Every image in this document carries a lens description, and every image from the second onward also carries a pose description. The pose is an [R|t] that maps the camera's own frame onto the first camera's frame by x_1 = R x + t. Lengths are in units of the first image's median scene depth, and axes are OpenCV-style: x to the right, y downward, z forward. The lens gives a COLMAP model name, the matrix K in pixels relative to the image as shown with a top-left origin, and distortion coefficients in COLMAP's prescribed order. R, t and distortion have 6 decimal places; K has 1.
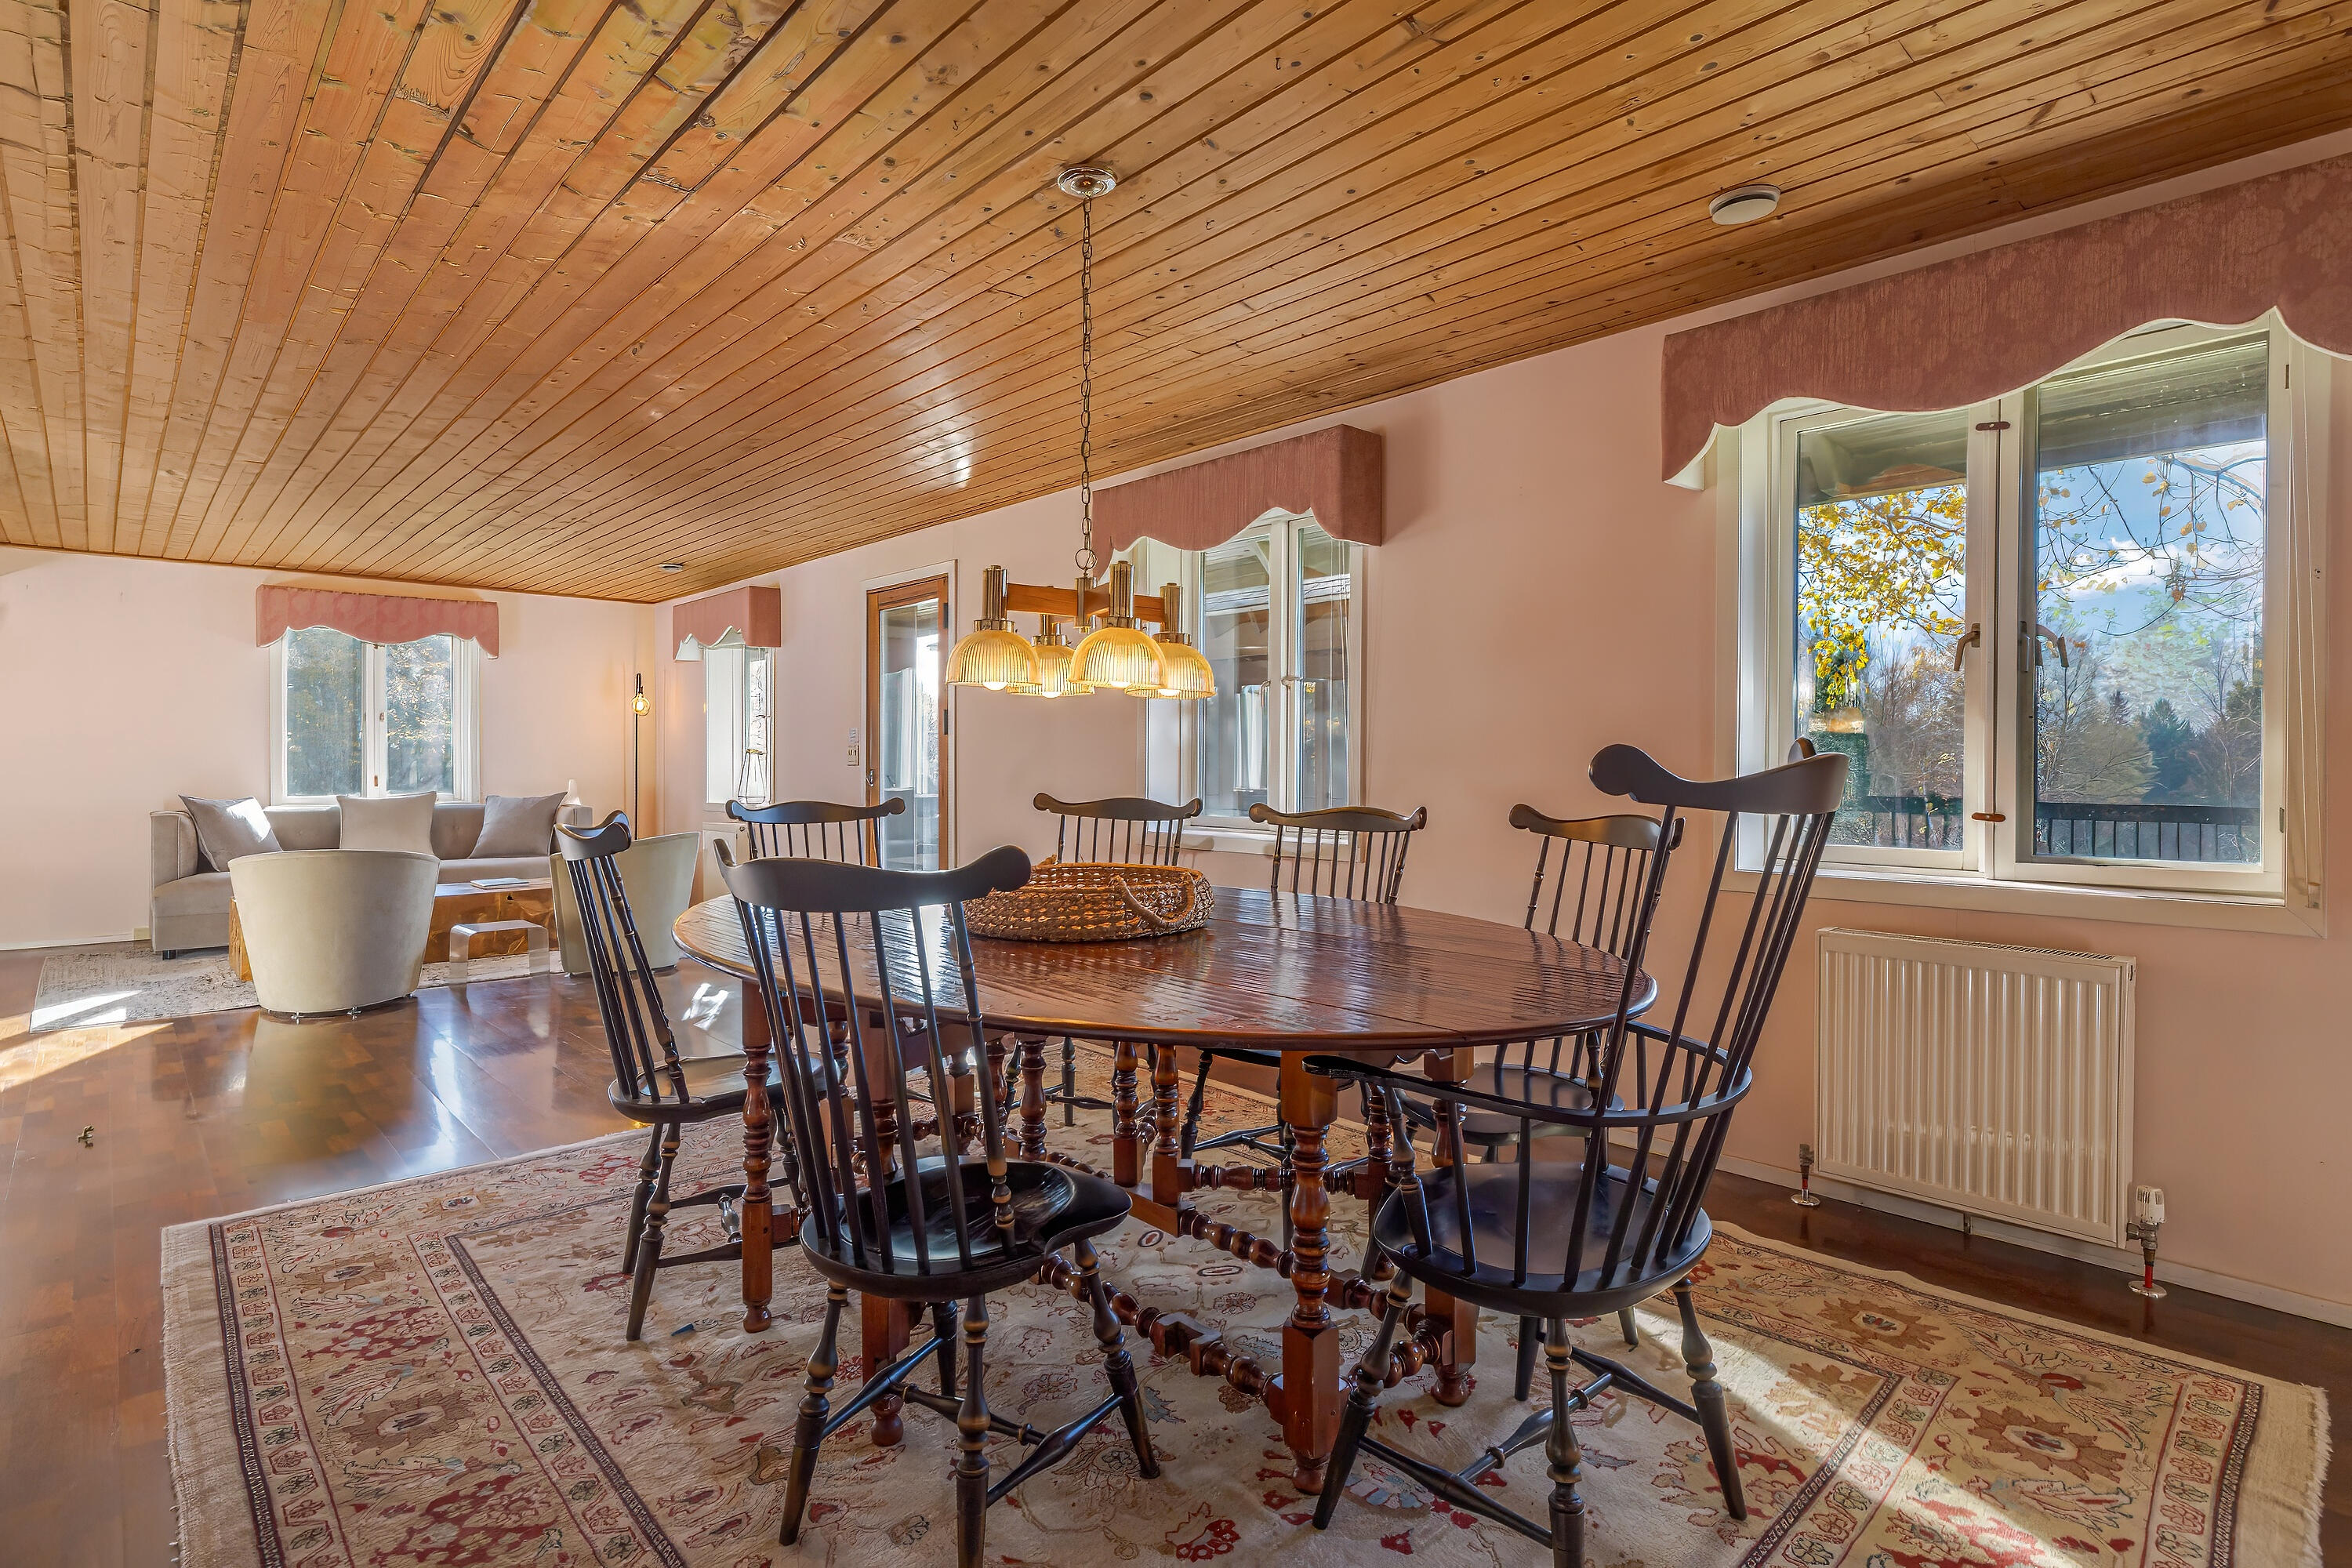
lens RADIAL K [[1112.1, 0, 1173.8], [0, 1112.1, 781.4], [0, 0, 1]] dist [-0.001594, -0.000151]
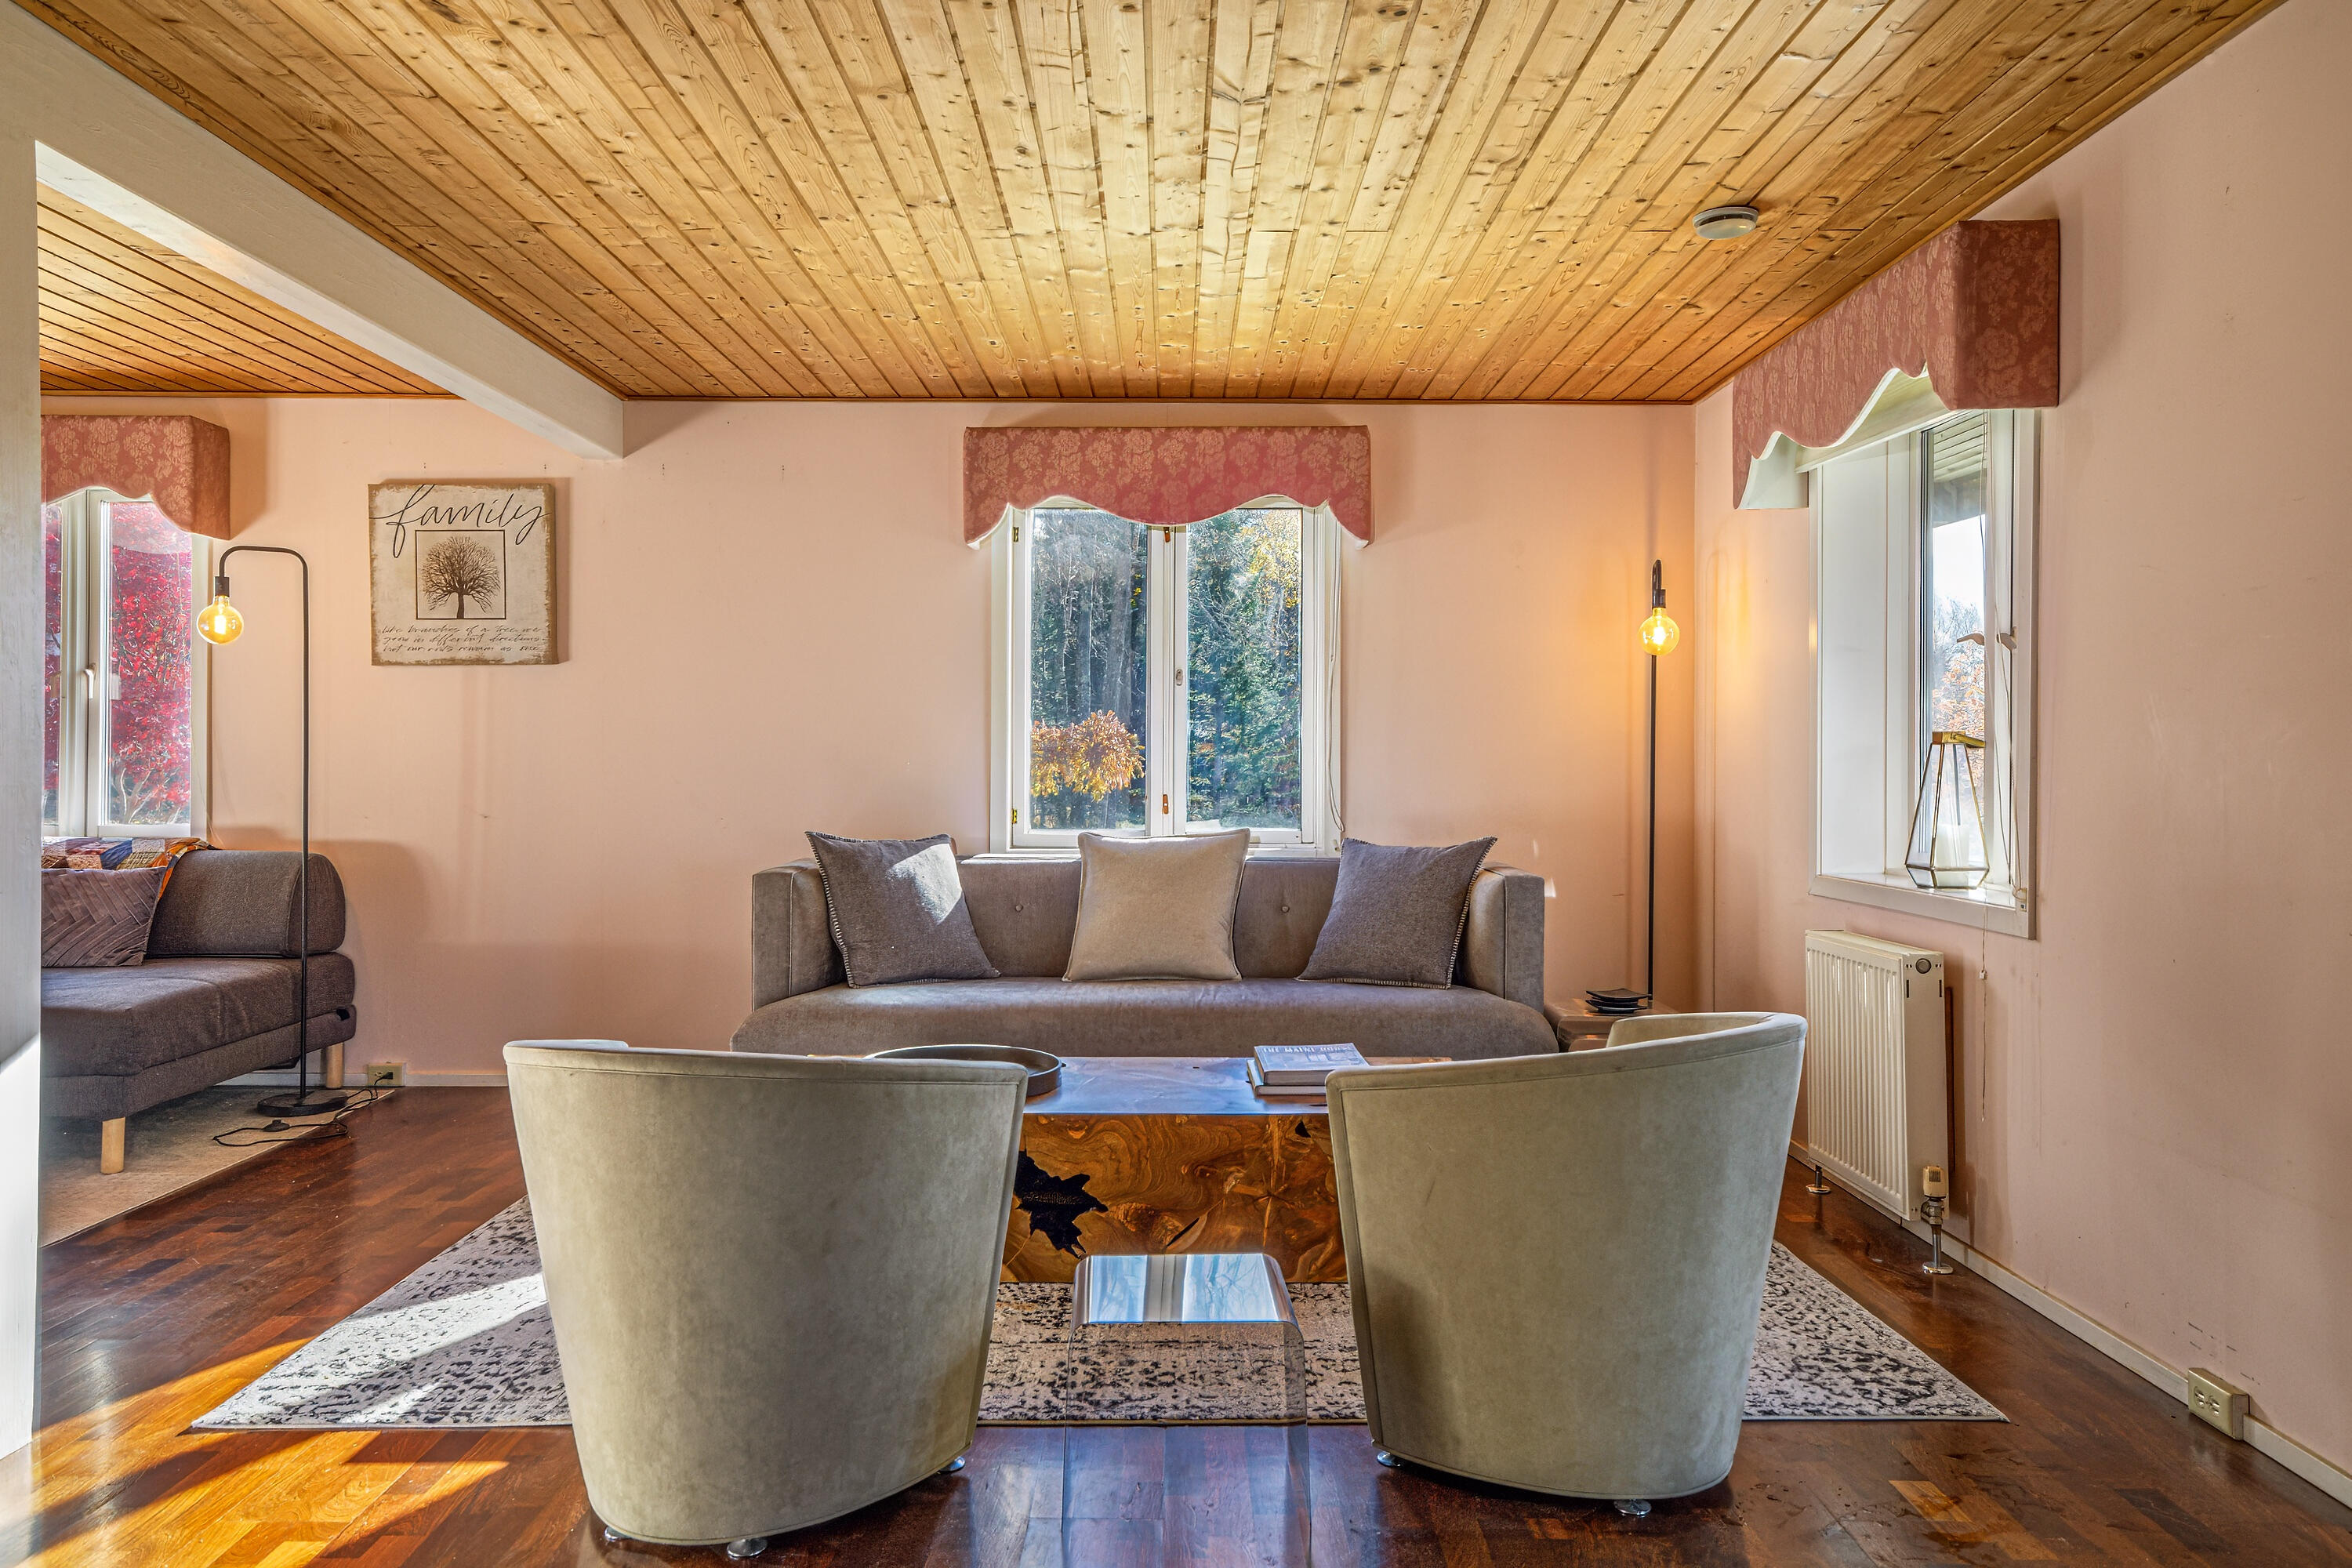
lens RADIAL K [[1611.0, 0, 1174.6], [0, 1611.0, 776.4], [0, 0, 1]] dist [0.001415, 0.000907]
pose [[0.720406, 0.011740, -0.693454, -0.206408], [-0.010606, 0.999926, 0.005910, -0.016984], [0.693472, 0.003097, 0.720477, 0.476950]]
